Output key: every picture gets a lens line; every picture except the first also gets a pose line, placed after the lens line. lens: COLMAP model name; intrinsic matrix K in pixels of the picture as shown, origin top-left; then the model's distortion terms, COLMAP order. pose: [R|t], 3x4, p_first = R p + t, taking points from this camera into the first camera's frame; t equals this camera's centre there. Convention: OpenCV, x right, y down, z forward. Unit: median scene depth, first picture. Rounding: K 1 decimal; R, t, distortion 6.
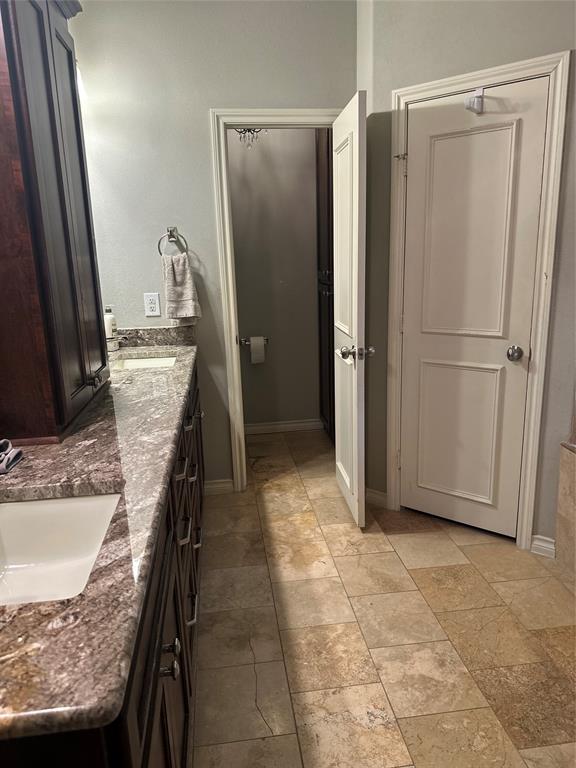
lens RADIAL K [[551.1, 0, 293.5], [0, 551.1, 382.0], [0, 0, 1]] dist [0.055289, -0.059258]
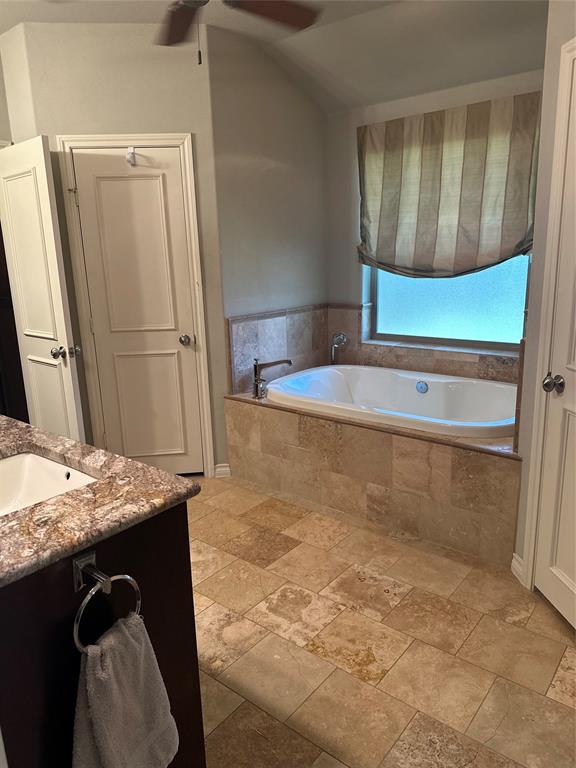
lens RADIAL K [[551.1, 0, 281.3], [0, 551.1, 386.0], [0, 0, 1]] dist [0.055289, -0.059258]
pose [[0.733013, -0.147912, 0.663939, -0.361630], [0.166285, 0.985422, 0.035947, 0.053163], [-0.659577, 0.084054, 0.746922, -0.188176]]
